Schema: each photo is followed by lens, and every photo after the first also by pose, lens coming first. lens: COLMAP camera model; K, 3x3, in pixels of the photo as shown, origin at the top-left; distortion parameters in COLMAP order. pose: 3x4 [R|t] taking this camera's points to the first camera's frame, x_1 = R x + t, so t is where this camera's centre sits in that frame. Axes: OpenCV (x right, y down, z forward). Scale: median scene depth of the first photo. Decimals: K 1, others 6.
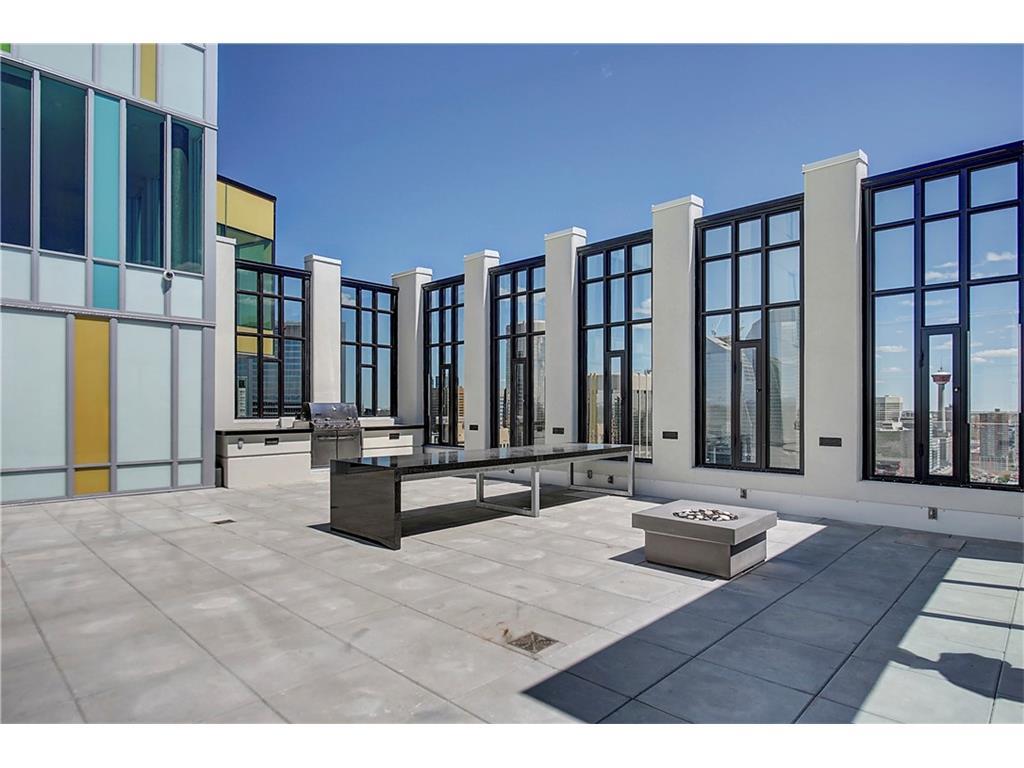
lens RADIAL K [[573.3, 0, 512.0], [0, 573.3, 384.0], [0, 0, 1]] dist [-0.001319, -0.000349]
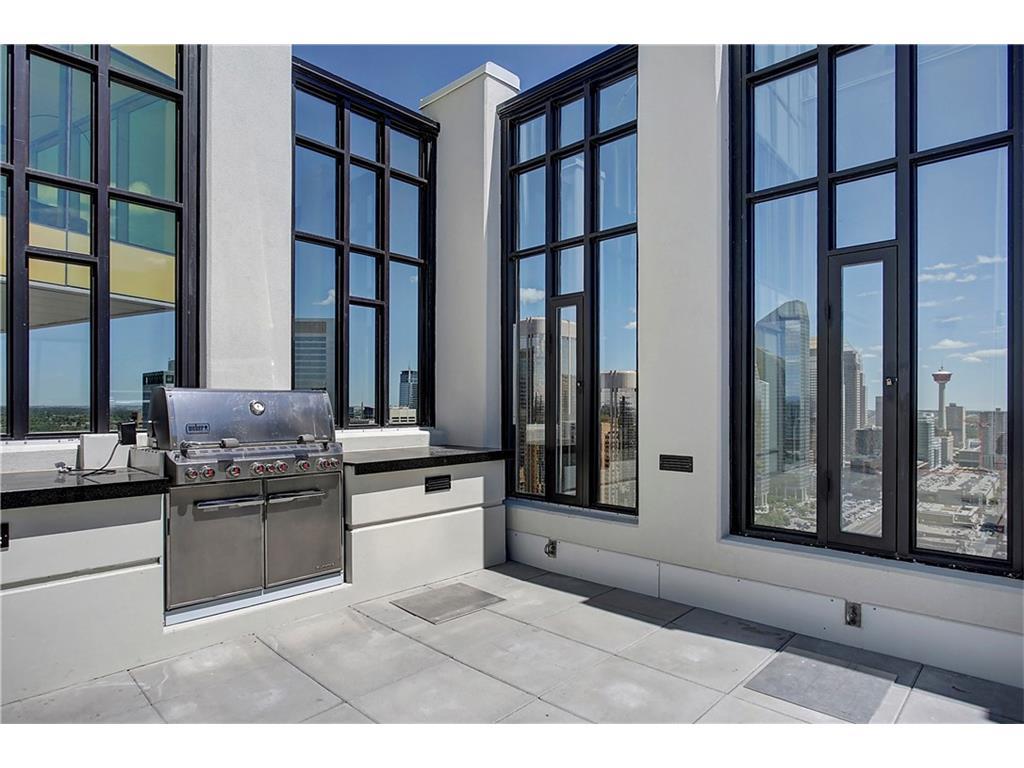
lens RADIAL K [[563.7, 0, 512.0], [0, 563.7, 384.0], [0, 0, 1]] dist [0.002068, -0.000093]
pose [[0.999935, 0.003201, 0.010929, -0.156304], [-0.003228, 0.999992, 0.002518, 0.026066], [-0.010921, -0.002553, 0.999937, 0.618412]]
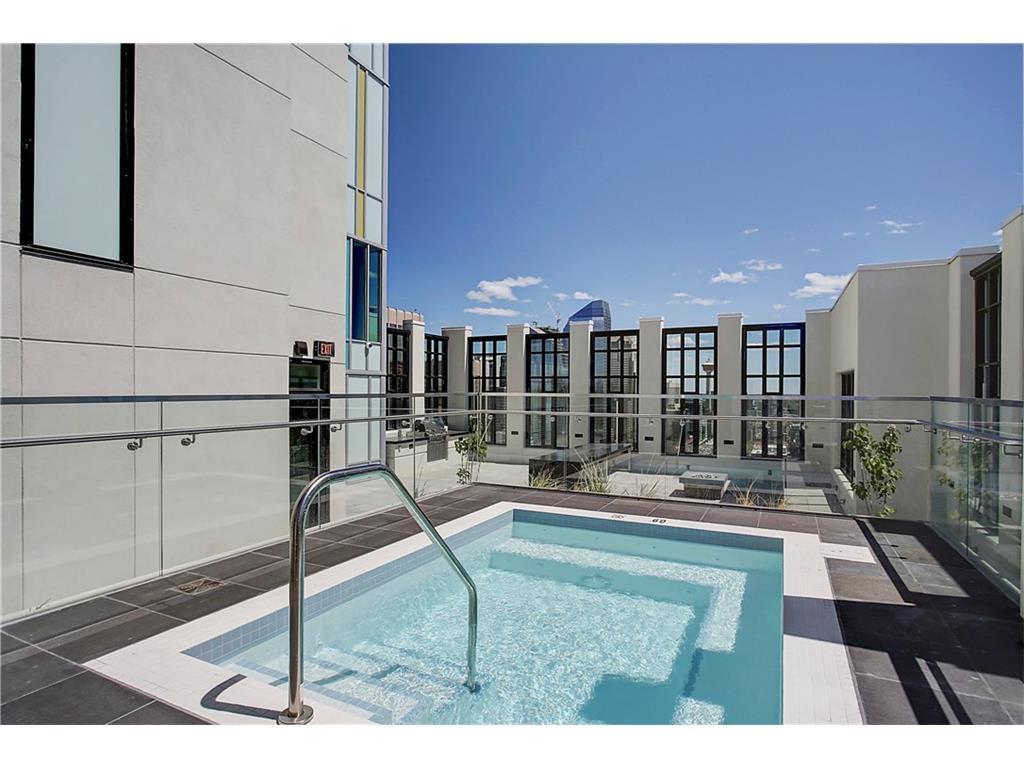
lens RADIAL K [[563.7, 0, 512.0], [0, 563.7, 384.0], [0, 0, 1]] dist [0.002068, -0.000093]
pose [[0.951359, 0.006103, 0.308023, -0.521844], [-0.016214, 0.999410, 0.030276, -0.101369], [-0.307656, -0.033798, 0.950897, -0.461818]]
